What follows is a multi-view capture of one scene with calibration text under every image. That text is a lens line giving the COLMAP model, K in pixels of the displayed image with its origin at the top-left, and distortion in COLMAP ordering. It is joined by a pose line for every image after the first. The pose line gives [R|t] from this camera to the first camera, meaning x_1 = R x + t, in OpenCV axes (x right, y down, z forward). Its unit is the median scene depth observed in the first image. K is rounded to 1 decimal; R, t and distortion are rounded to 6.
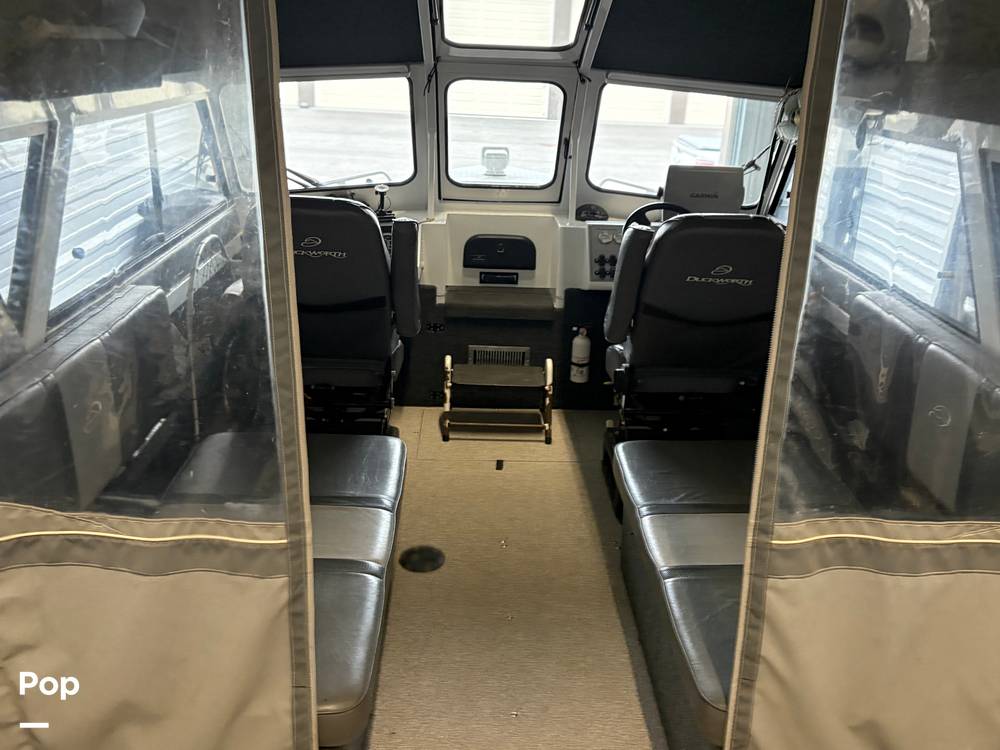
lens RADIAL K [[875.9, 0, 508.9], [0, 875.9, 378.6], [0, 0, 1]] dist [0.190673, -0.581068]
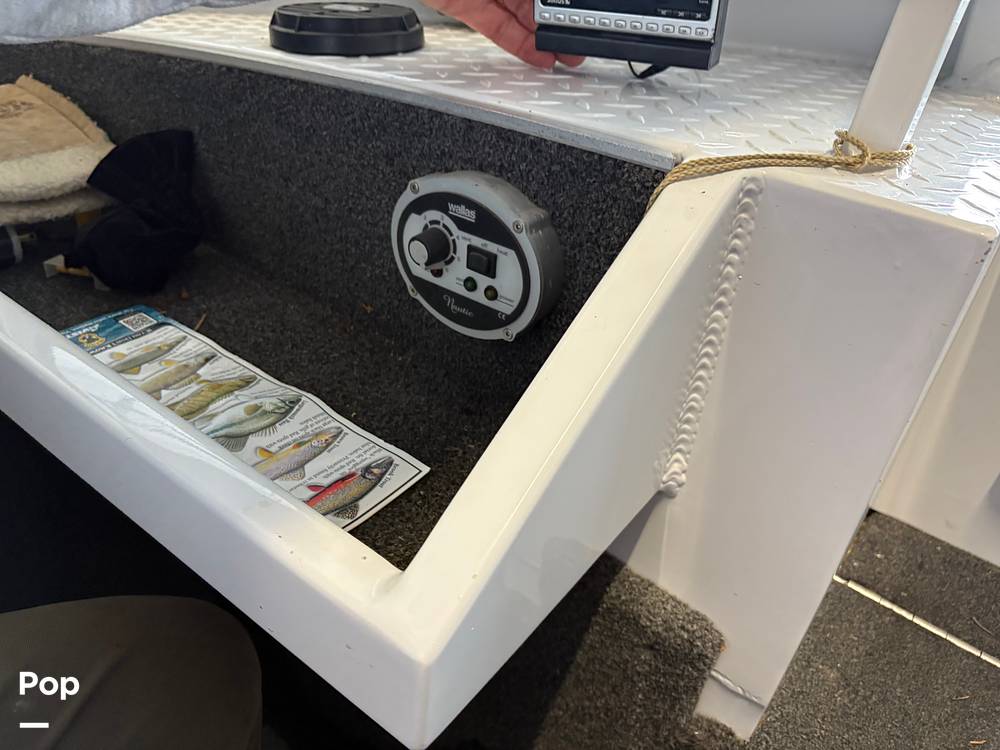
lens RADIAL K [[763.6, 0, 500.5], [0, 763.6, 369.4], [0, 0, 1]] dist [0.026676, -0.009178]
pose [[0.778688, 0.371822, -0.505364, -0.064317], [-0.291289, 0.927653, 0.233690, -0.162077], [0.555693, -0.034764, 0.830660, 0.880941]]
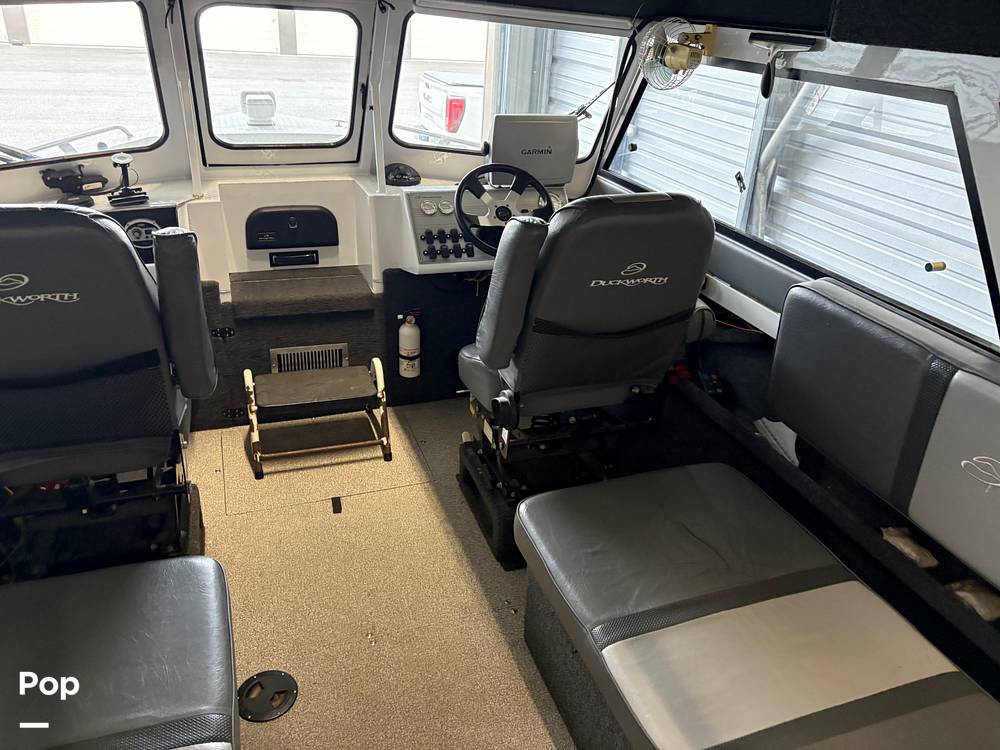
lens RADIAL K [[753.0, 0, 501.7], [0, 753.0, 372.6], [0, 0, 1]] dist [0.043000, -0.045928]
pose [[0.952372, -0.128234, 0.276665, -0.038904], [0.095690, 0.987129, 0.128139, -0.087211], [-0.289535, -0.095562, 0.952385, 0.278510]]
